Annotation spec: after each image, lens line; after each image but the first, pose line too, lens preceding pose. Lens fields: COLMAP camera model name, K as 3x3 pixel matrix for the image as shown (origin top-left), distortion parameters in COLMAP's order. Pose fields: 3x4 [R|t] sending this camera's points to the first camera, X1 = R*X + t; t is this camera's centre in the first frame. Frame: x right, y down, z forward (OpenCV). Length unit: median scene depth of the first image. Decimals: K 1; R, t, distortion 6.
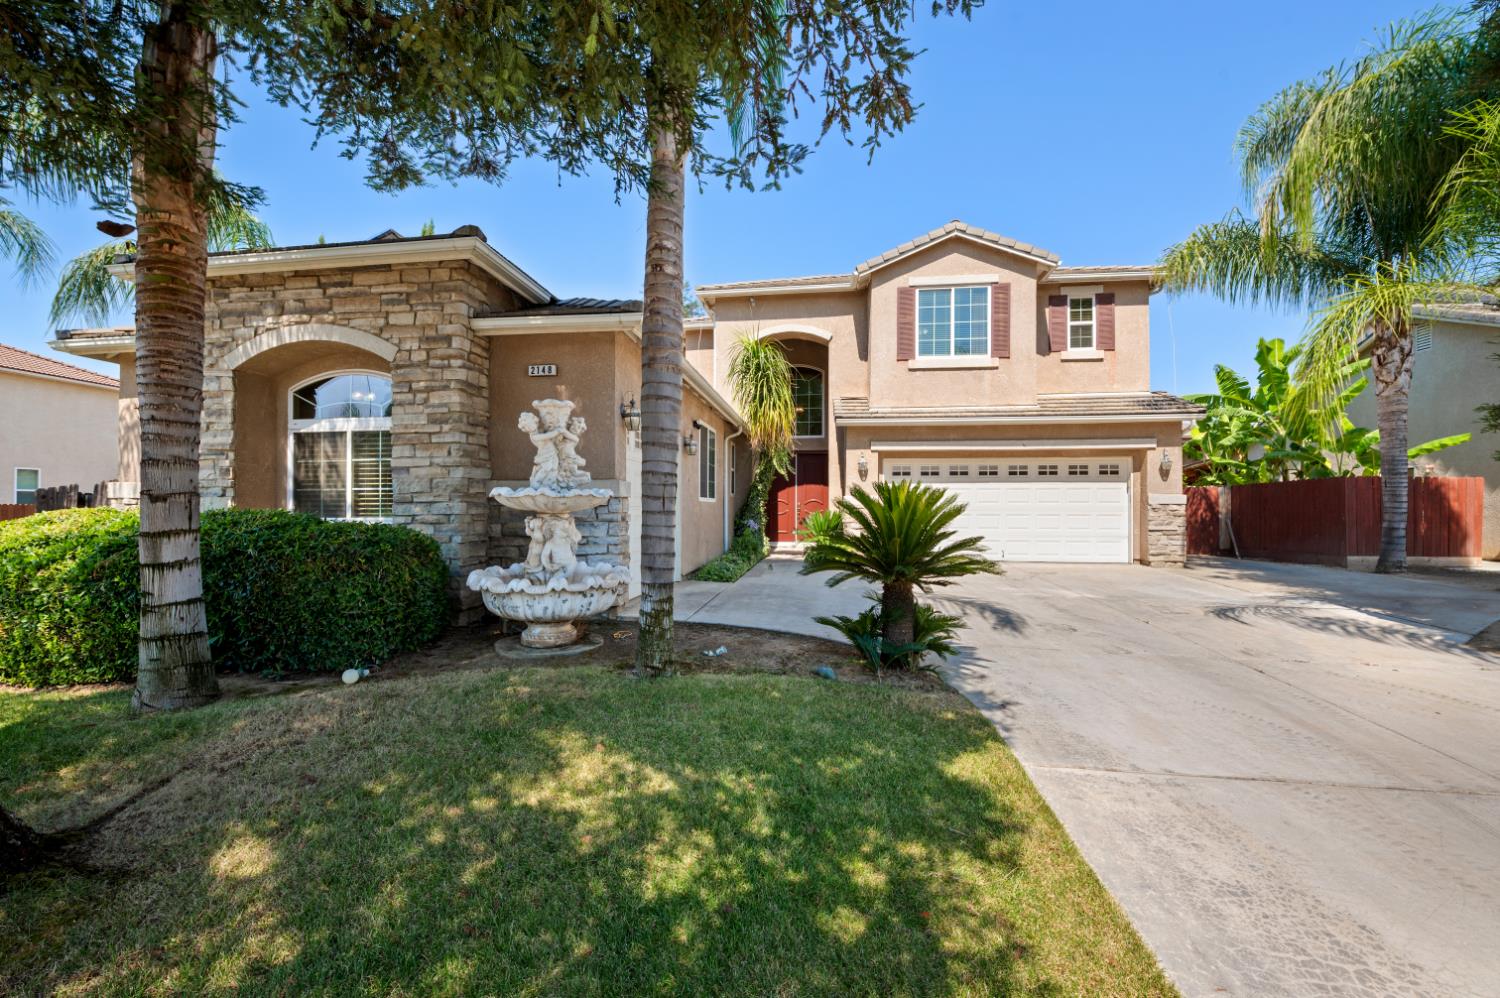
lens RADIAL K [[602.8, 0, 750.0], [0, 602.8, 499.0], [0, 0, 1]] dist [-0.000564, -0.000019]
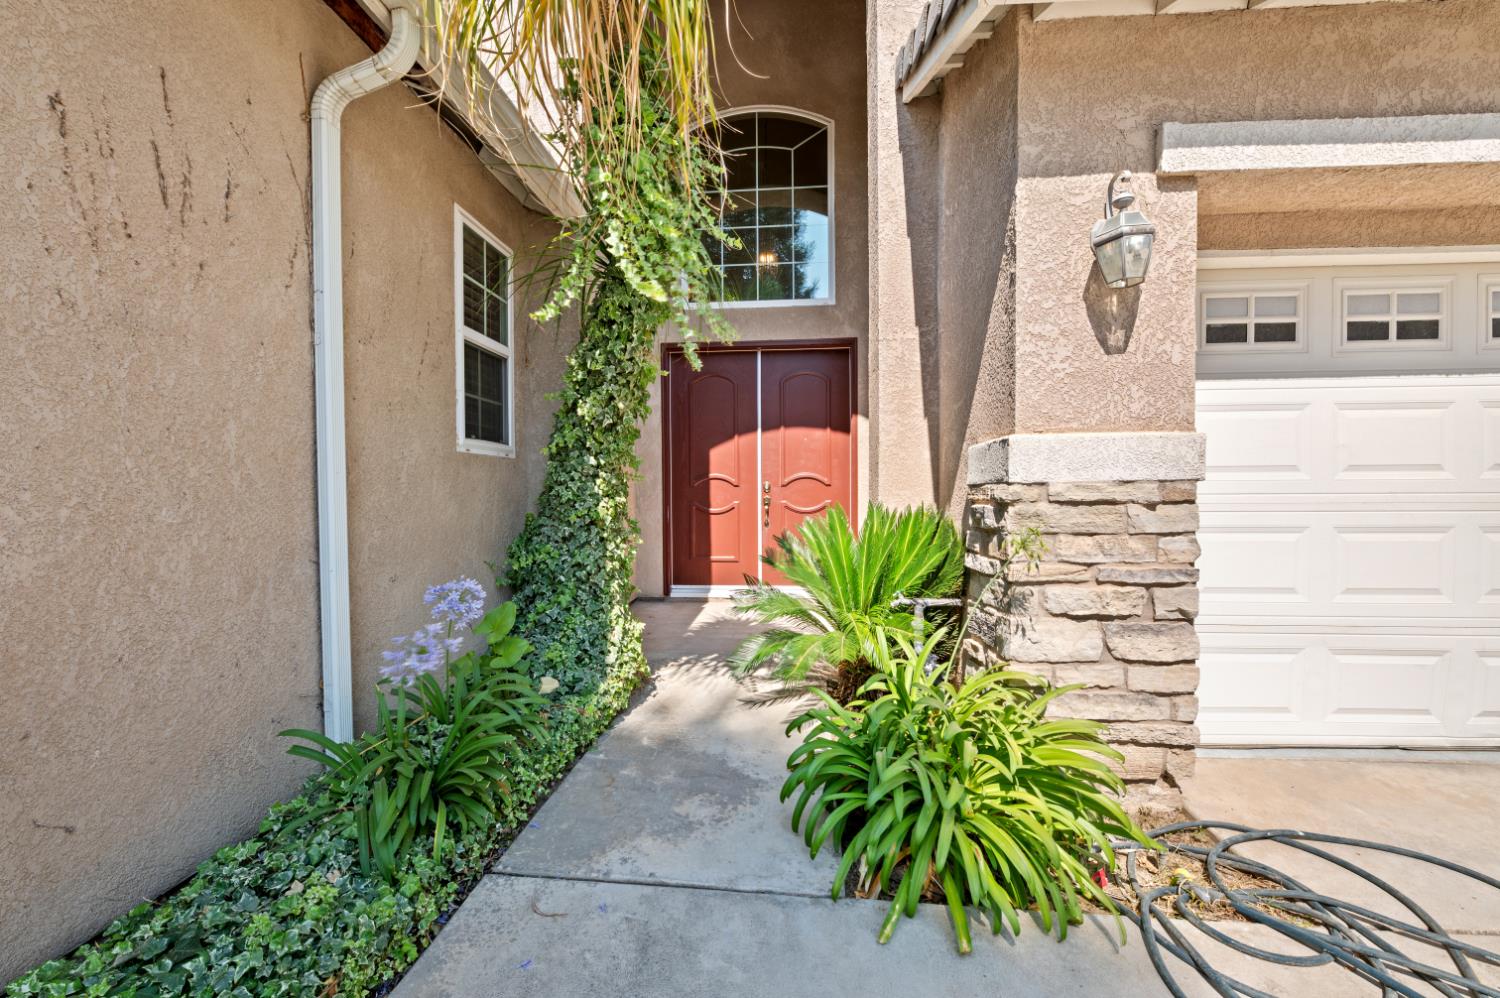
lens RADIAL K [[602.2, 0, 746.8], [0, 602.2, 516.1], [0, 0, 1]] dist [0.000119, -0.000139]
pose [[0.998926, -0.008981, 0.045446, 0.069651], [0.006677, 0.998697, 0.050596, 0.009072], [-0.045842, -0.050238, 0.997685, 0.819032]]
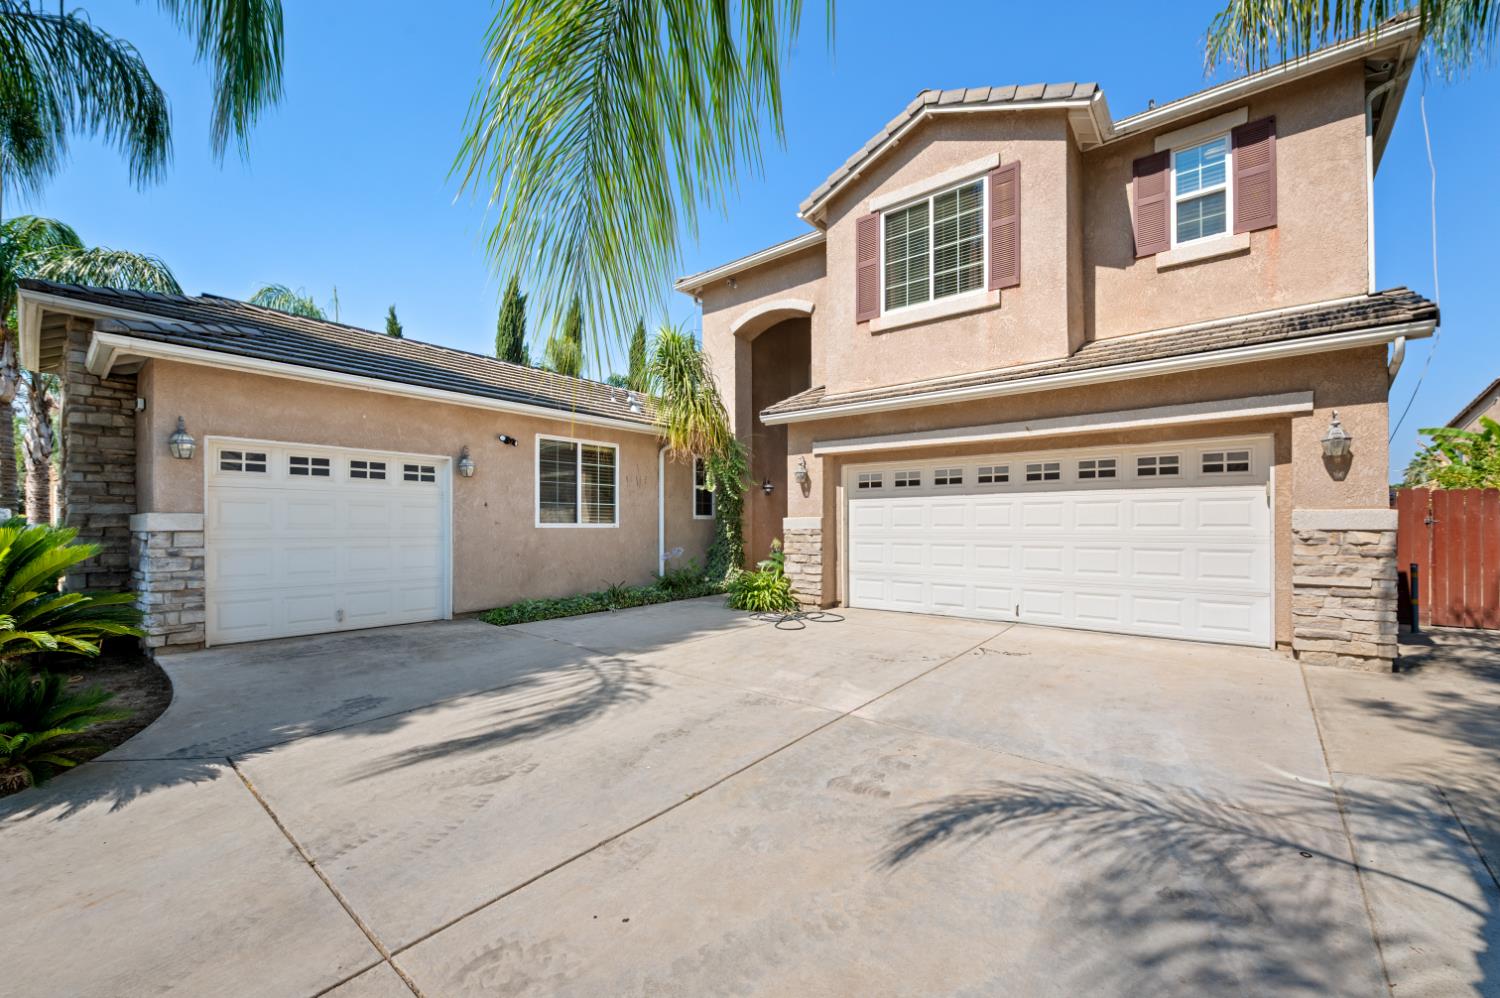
lens RADIAL K [[602.2, 0, 746.8], [0, 602.2, 516.1], [0, 0, 1]] dist [0.000119, -0.000139]
pose [[0.851057, -0.013086, -0.524911, 0.507167], [0.017428, 0.999843, 0.003331, -0.010964], [0.524784, -0.011982, 0.851151, 0.339448]]
